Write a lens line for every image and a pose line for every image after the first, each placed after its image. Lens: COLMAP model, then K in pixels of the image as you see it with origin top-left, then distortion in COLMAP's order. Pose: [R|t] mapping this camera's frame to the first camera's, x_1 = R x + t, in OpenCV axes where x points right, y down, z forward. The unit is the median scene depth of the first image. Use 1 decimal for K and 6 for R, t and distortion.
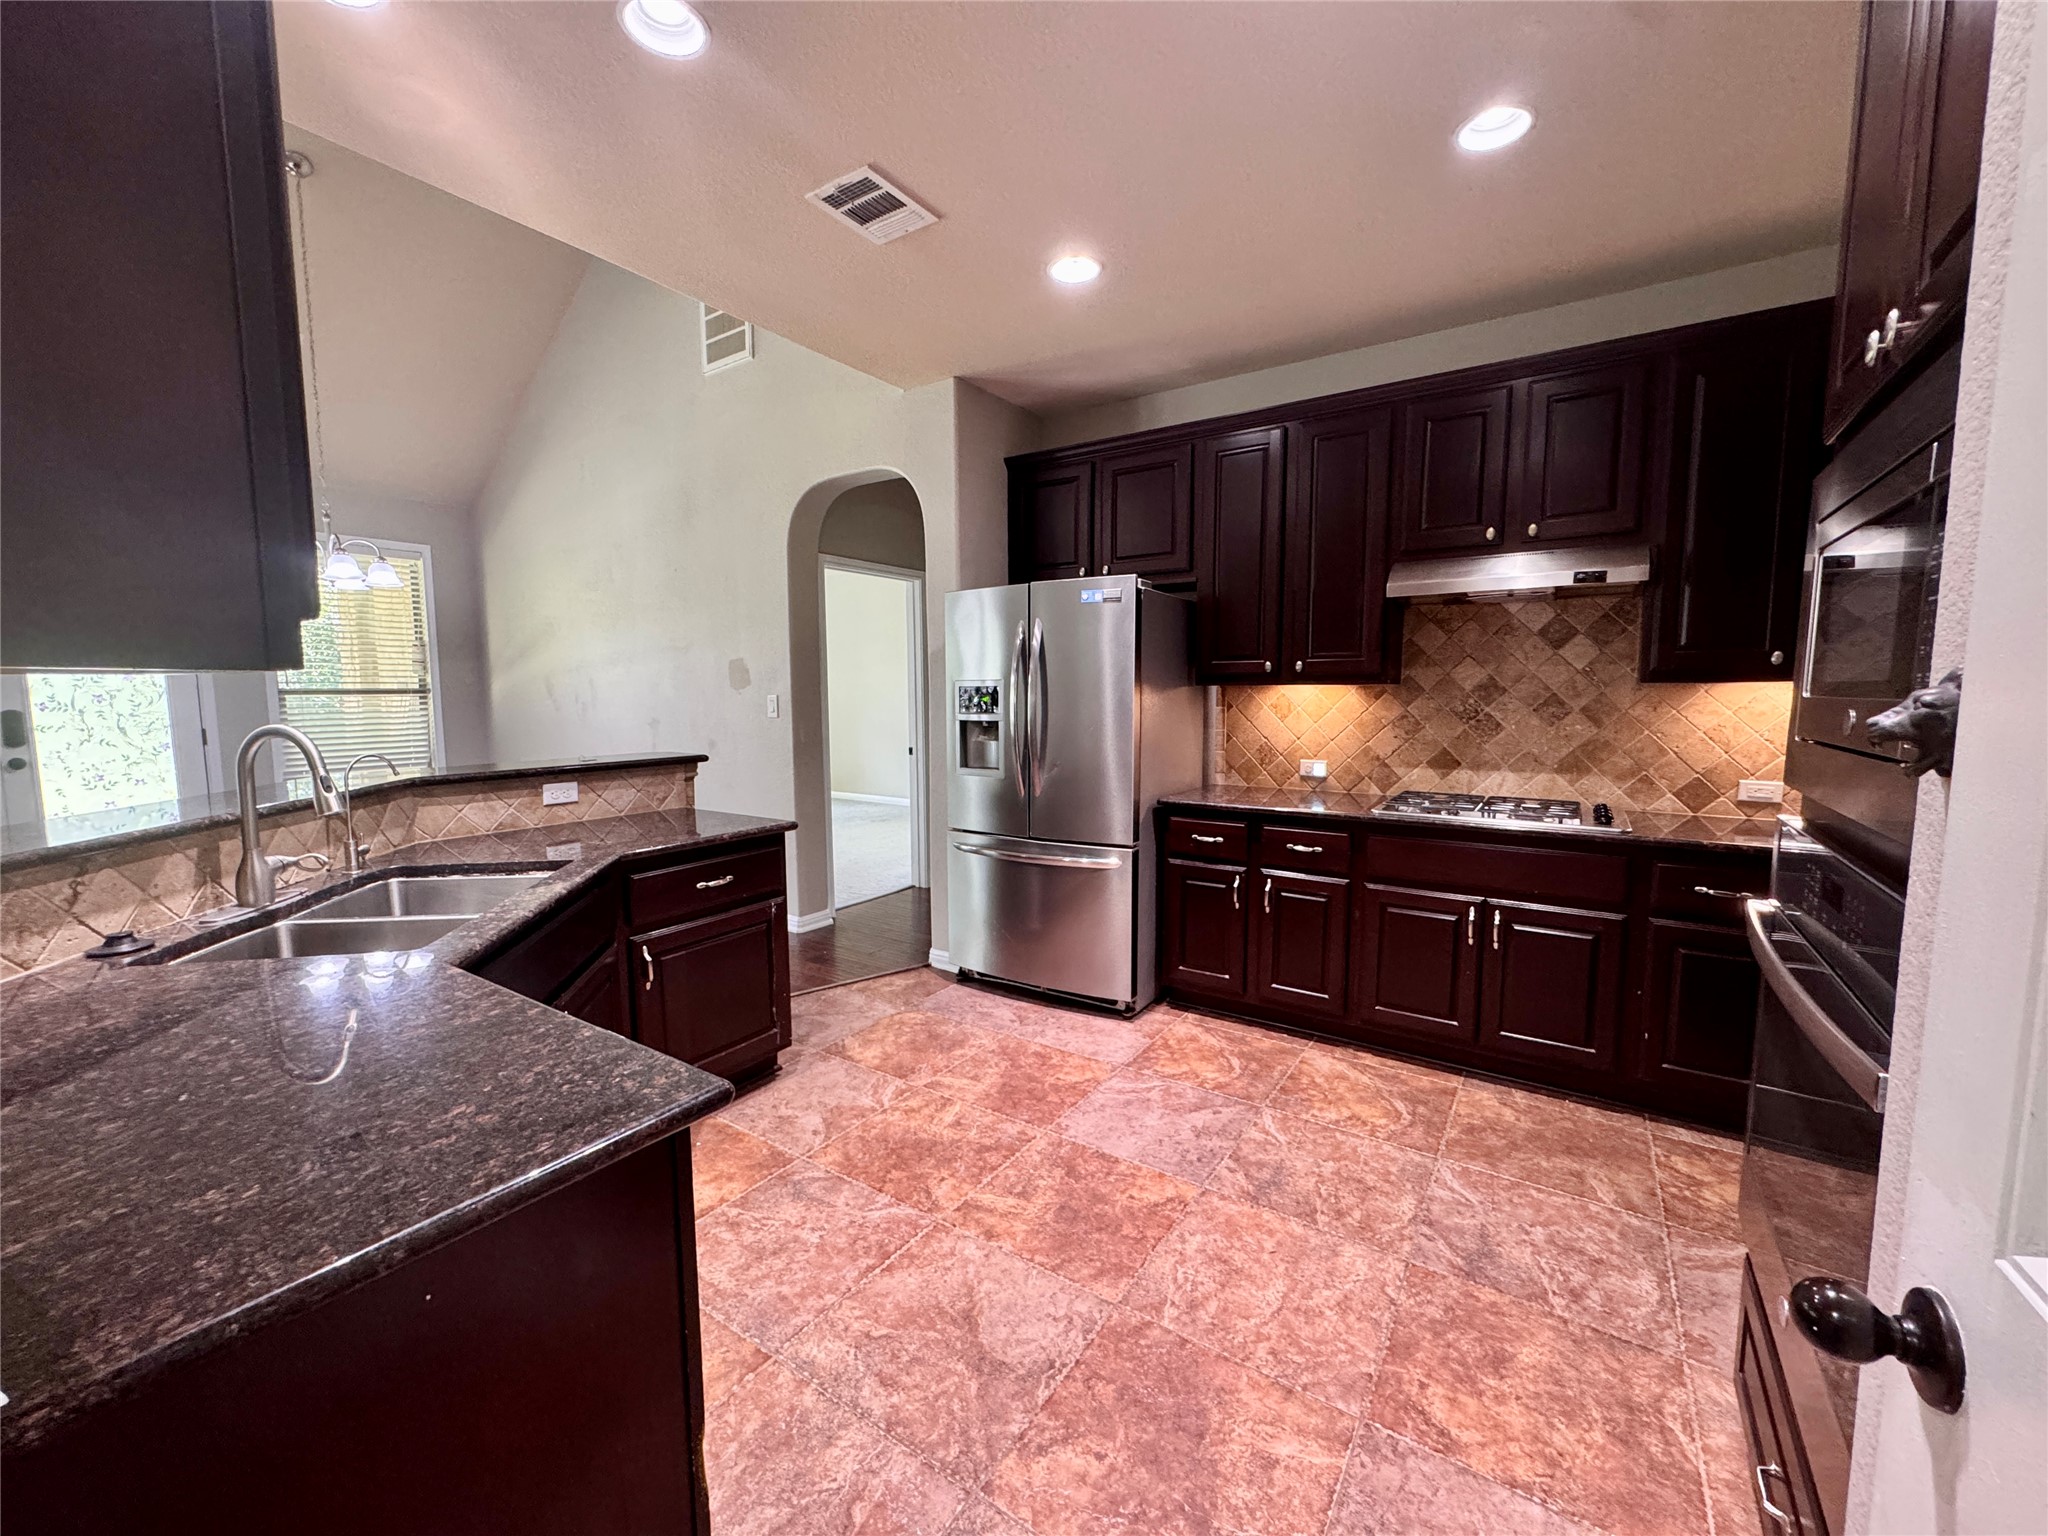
lens RADIAL K [[823.1, 0, 1022.0], [0, 823.1, 774.9], [0, 0, 1]] dist [-0.008799, 0.000919]
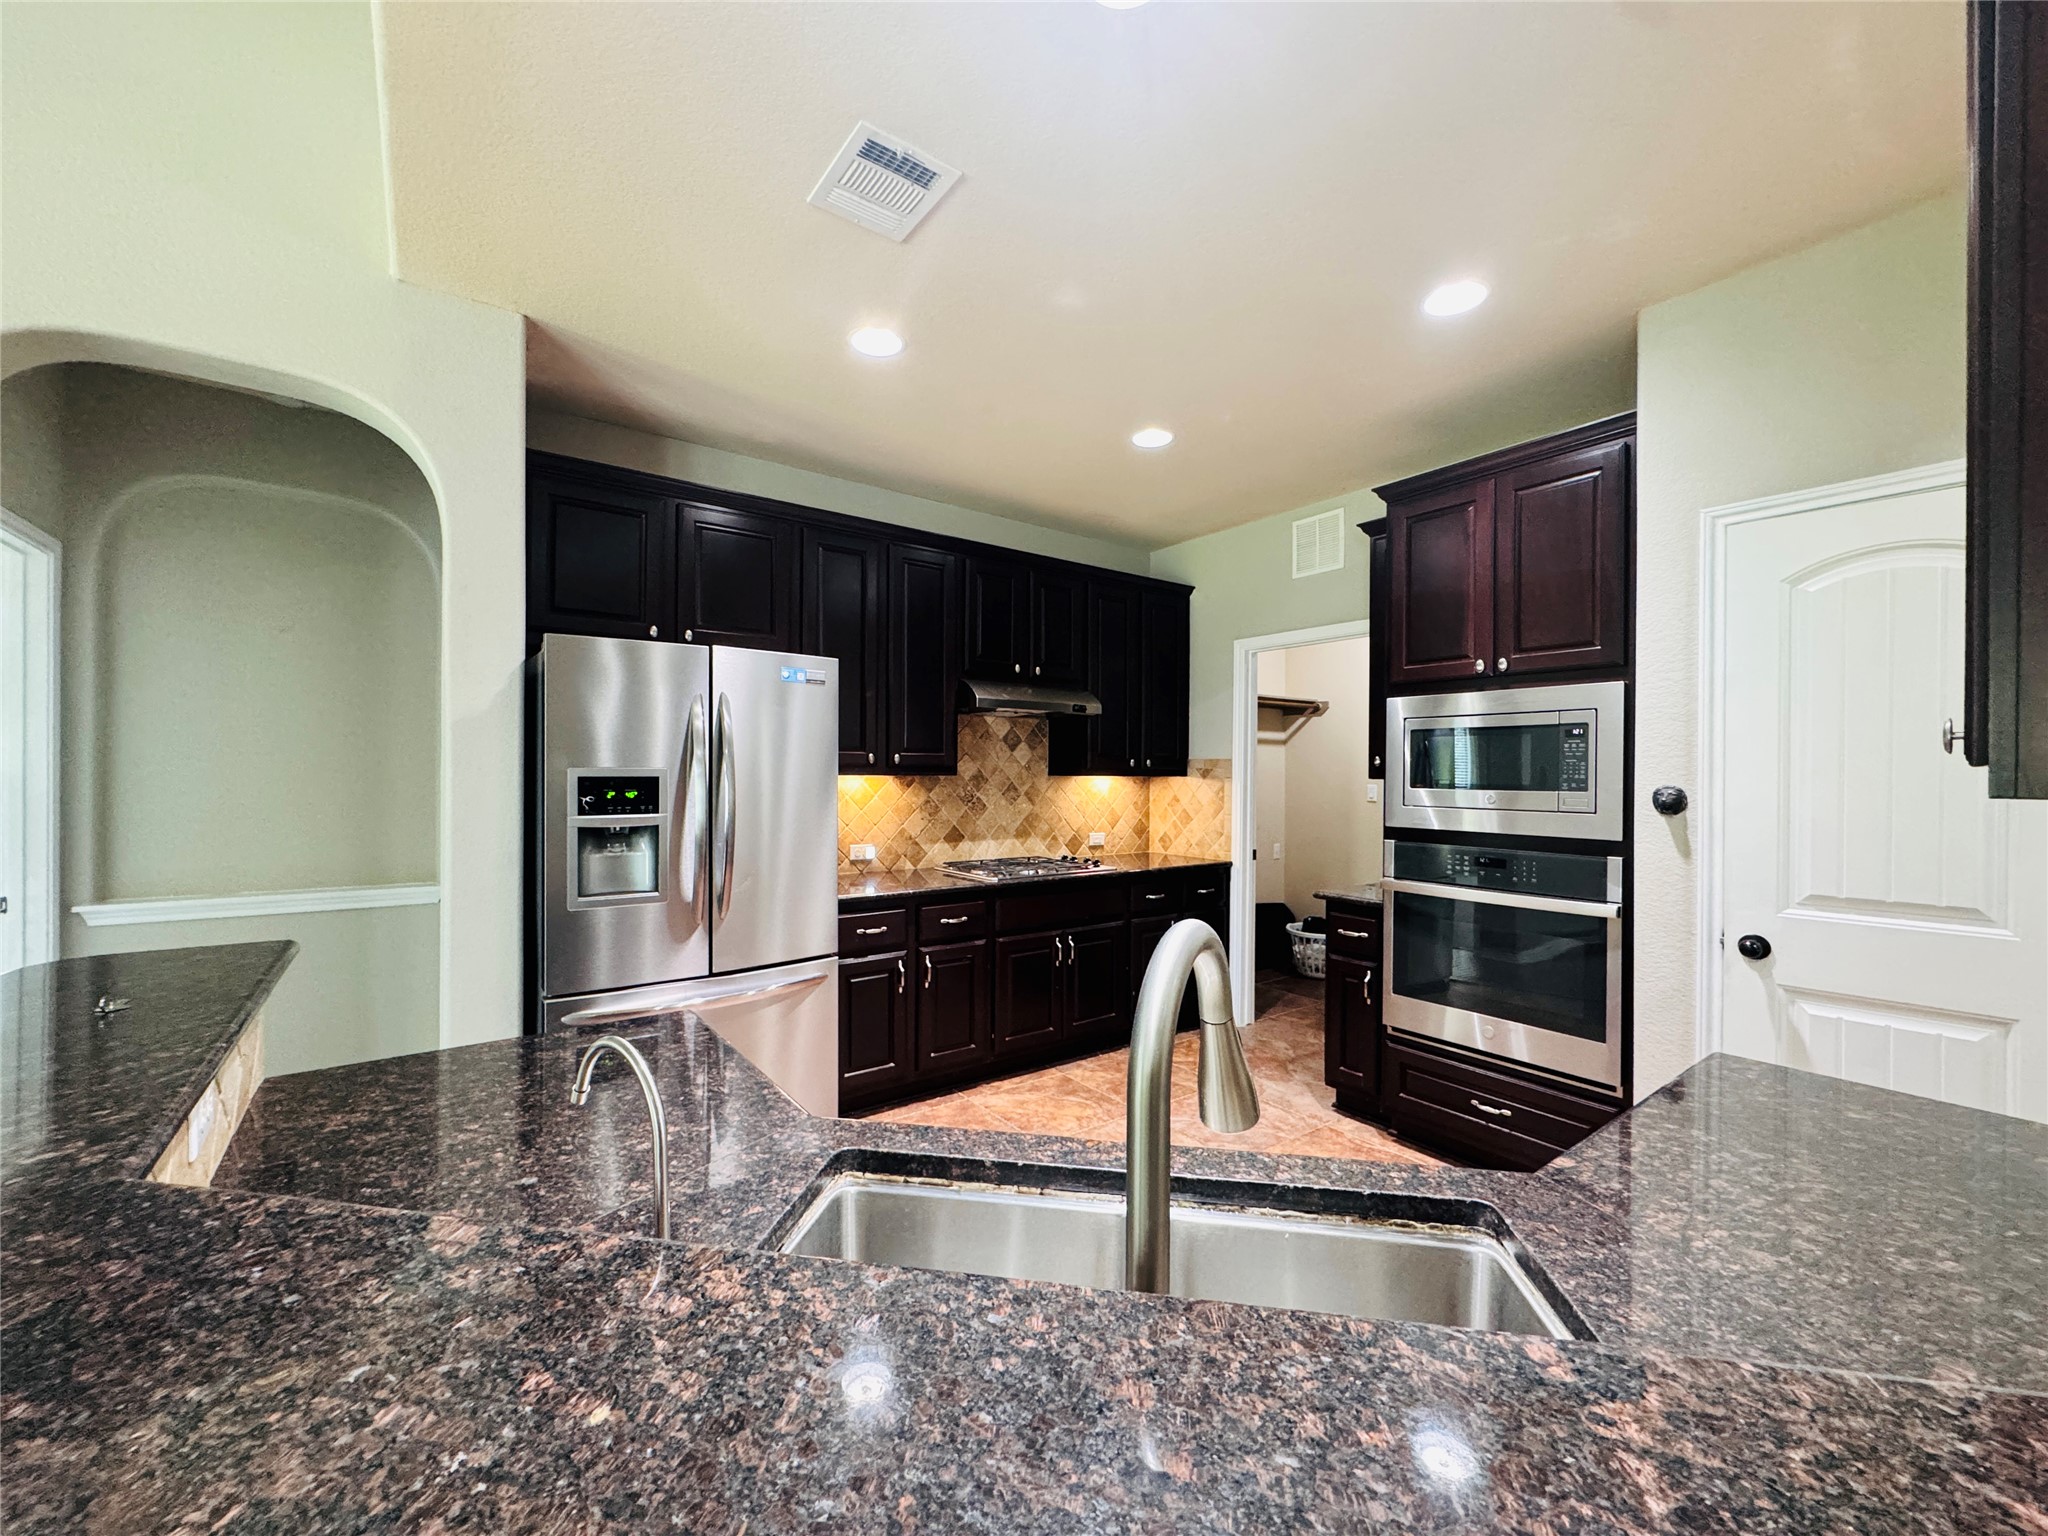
lens RADIAL K [[823.1, 0, 1028.3], [0, 823.1, 771.0], [0, 0, 1]] dist [-0.008799, 0.000919]
pose [[0.315986, 0.005673, 0.948747, -0.678185], [0.087689, 0.995527, -0.035158, -0.064567], [-0.944703, 0.094304, 0.314075, 0.511878]]
